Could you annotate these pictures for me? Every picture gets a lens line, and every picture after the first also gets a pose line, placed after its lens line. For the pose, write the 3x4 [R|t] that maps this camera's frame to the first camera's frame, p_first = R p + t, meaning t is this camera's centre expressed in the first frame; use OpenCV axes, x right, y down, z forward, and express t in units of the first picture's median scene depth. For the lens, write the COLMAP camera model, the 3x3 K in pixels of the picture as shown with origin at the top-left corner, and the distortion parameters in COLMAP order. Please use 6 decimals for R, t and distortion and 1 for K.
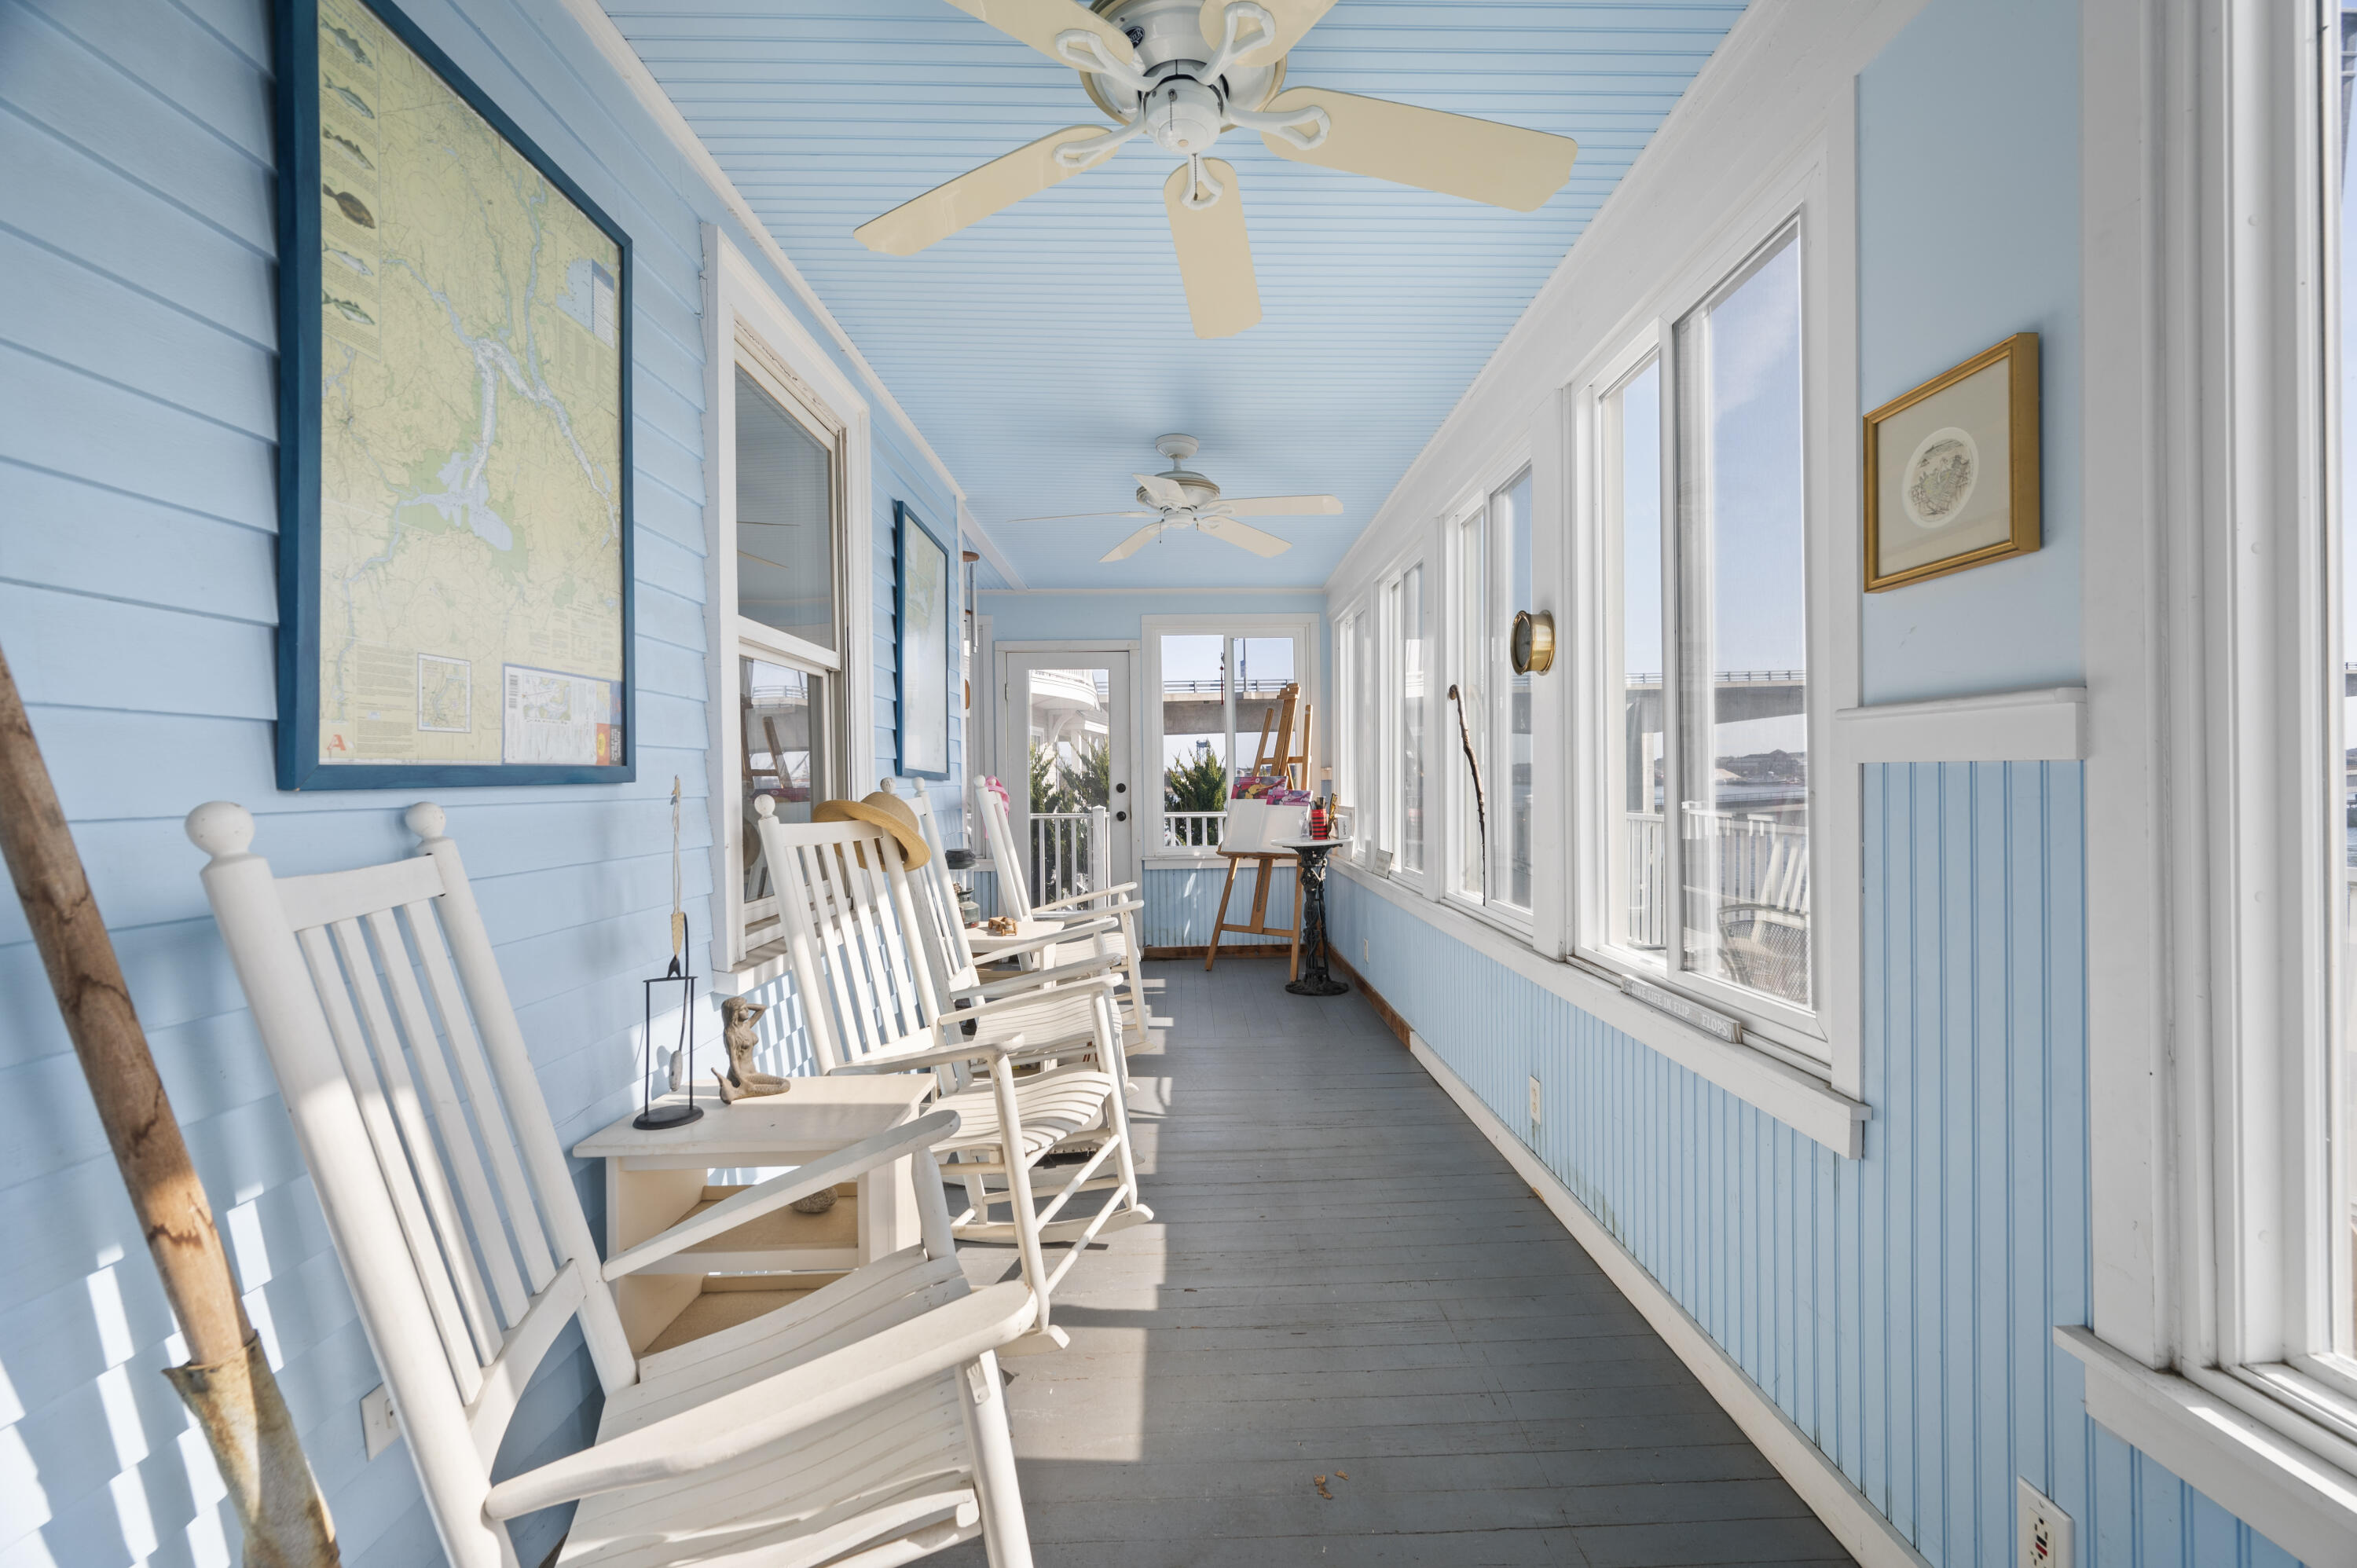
lens RADIAL K [[956.5, 0, 1173.9], [0, 956.5, 770.8], [0, 0, 1]] dist [-0.001107, 0.000013]
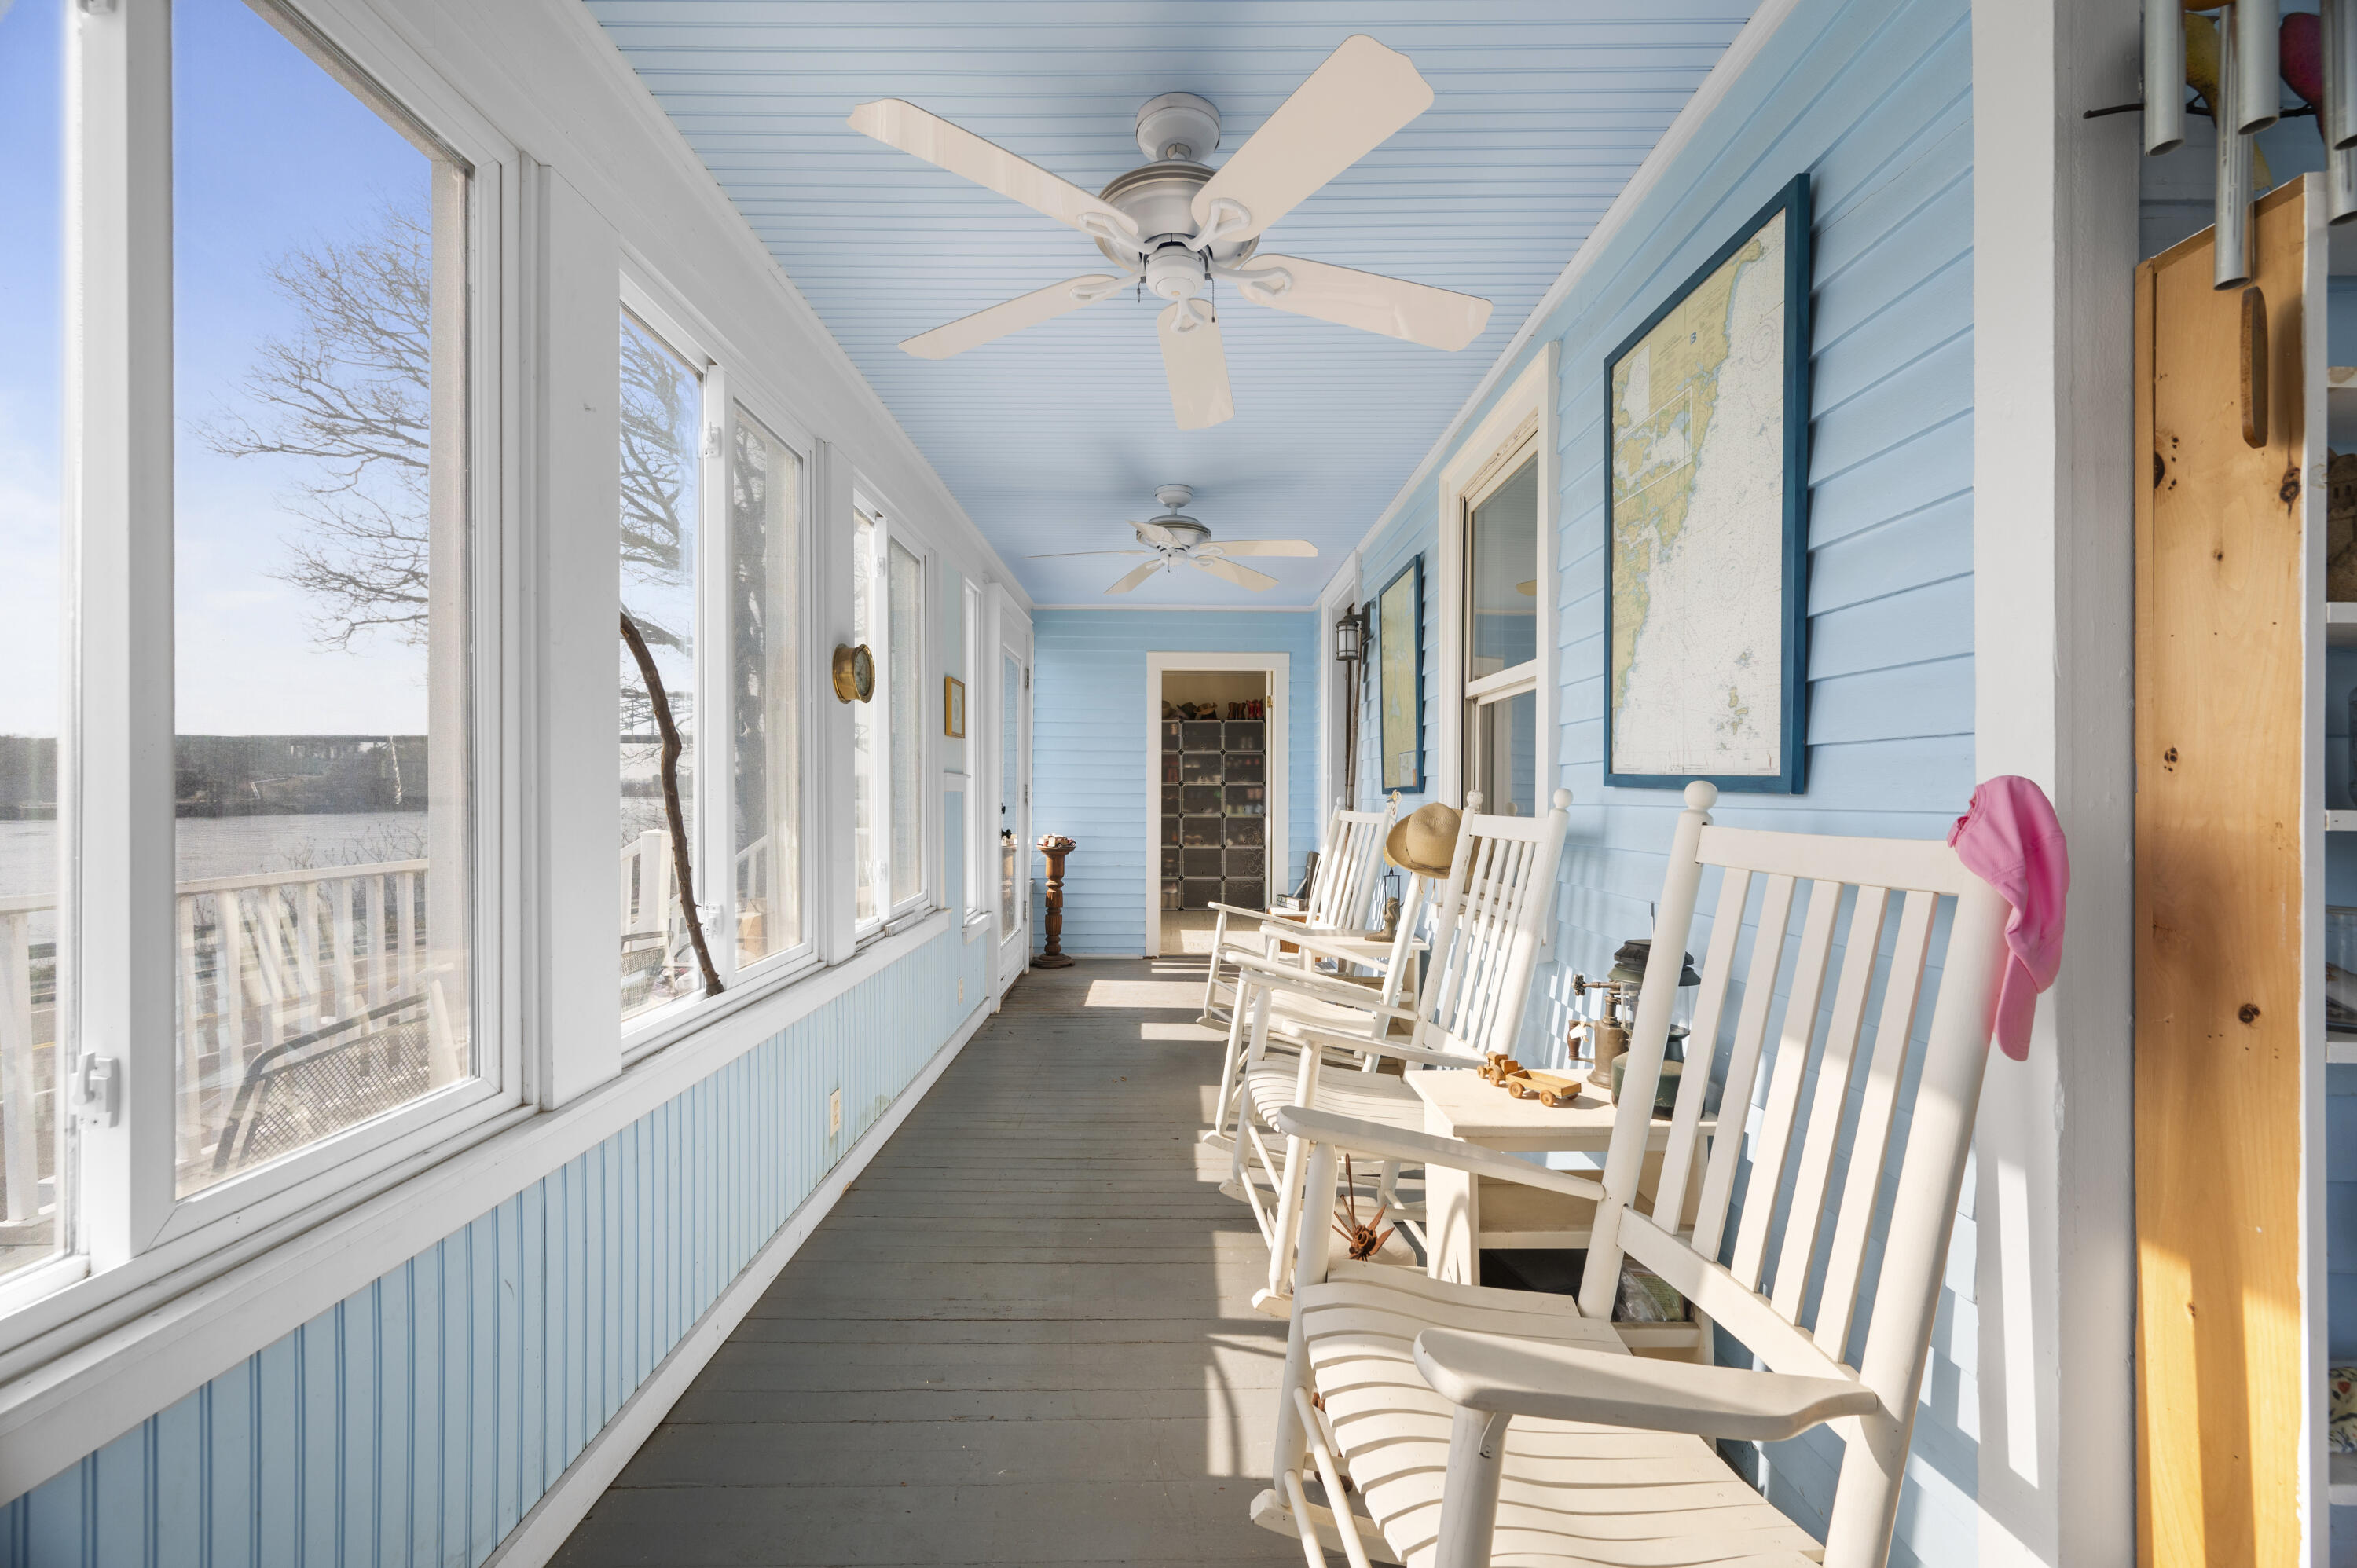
lens RADIAL K [[956.5, 0, 1172.5], [0, 956.5, 796.3], [0, 0, 1]] dist [-0.001107, 0.000013]
pose [[-0.999940, 0.010160, -0.004006, 0.018099], [0.010201, 0.999894, -0.010362, 0.021956], [0.003901, -0.010402, -0.999938, 1.934298]]
